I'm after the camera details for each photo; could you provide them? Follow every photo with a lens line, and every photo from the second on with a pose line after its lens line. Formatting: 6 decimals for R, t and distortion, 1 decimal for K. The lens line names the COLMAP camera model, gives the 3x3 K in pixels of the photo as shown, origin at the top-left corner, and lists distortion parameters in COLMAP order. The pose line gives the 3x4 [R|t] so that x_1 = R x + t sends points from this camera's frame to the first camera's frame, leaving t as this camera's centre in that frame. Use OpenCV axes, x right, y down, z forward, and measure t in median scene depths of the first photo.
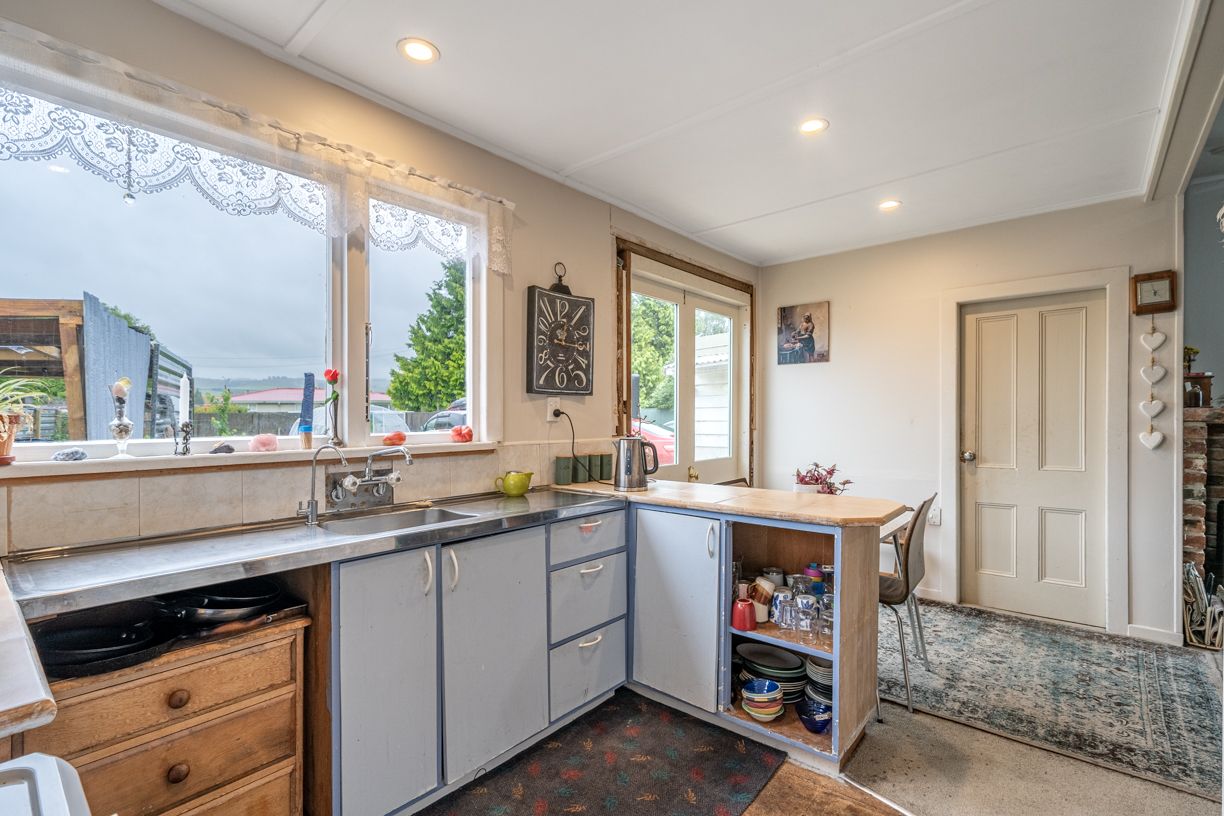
lens RADIAL K [[564.5, 0, 629.4], [0, 564.5, 428.2], [0, 0, 1]] dist [0.001273, -0.001005]
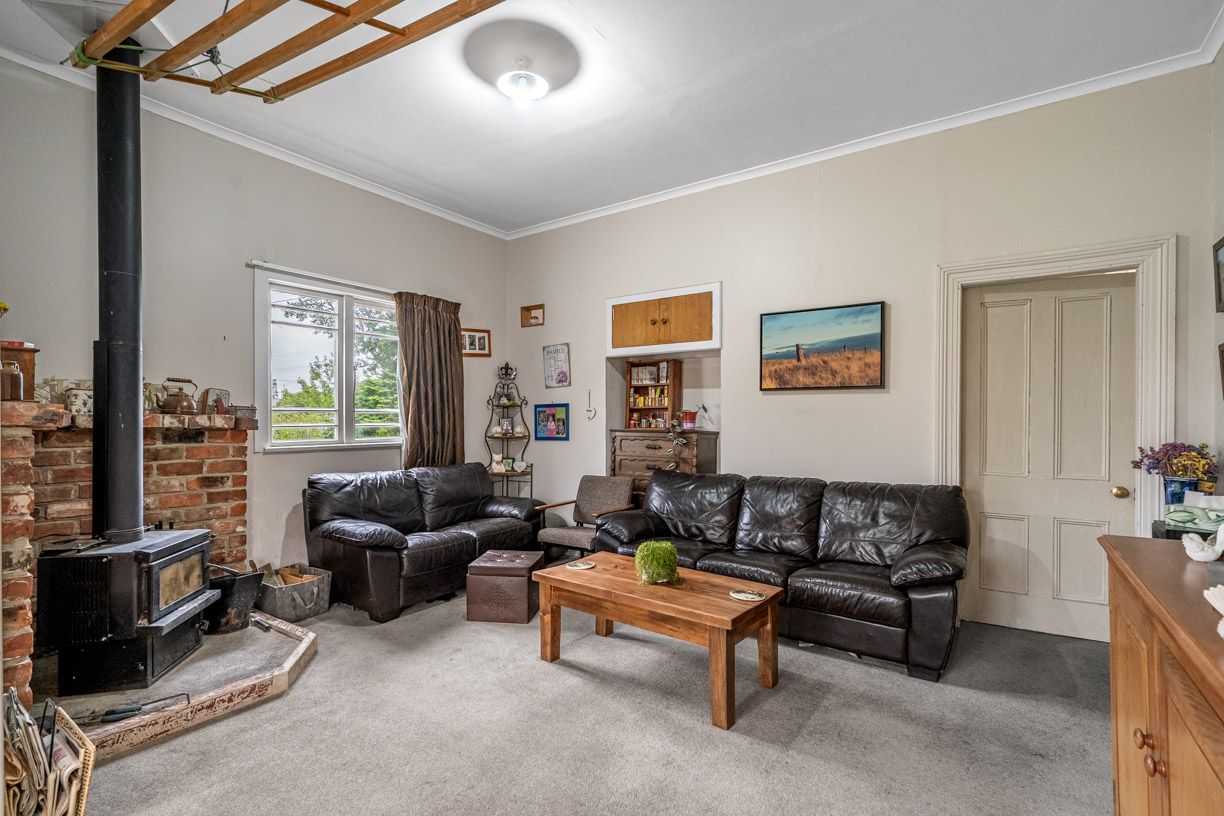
lens RADIAL K [[564.5, 0, 612.7], [0, 564.5, 413.2], [0, 0, 1]] dist [0.001273, -0.001005]
pose [[-0.086778, 0.007394, 0.996200, 0.405674], [0.011568, 0.999913, -0.006414, -0.015146], [-0.996161, 0.010967, -0.086855, 0.468654]]
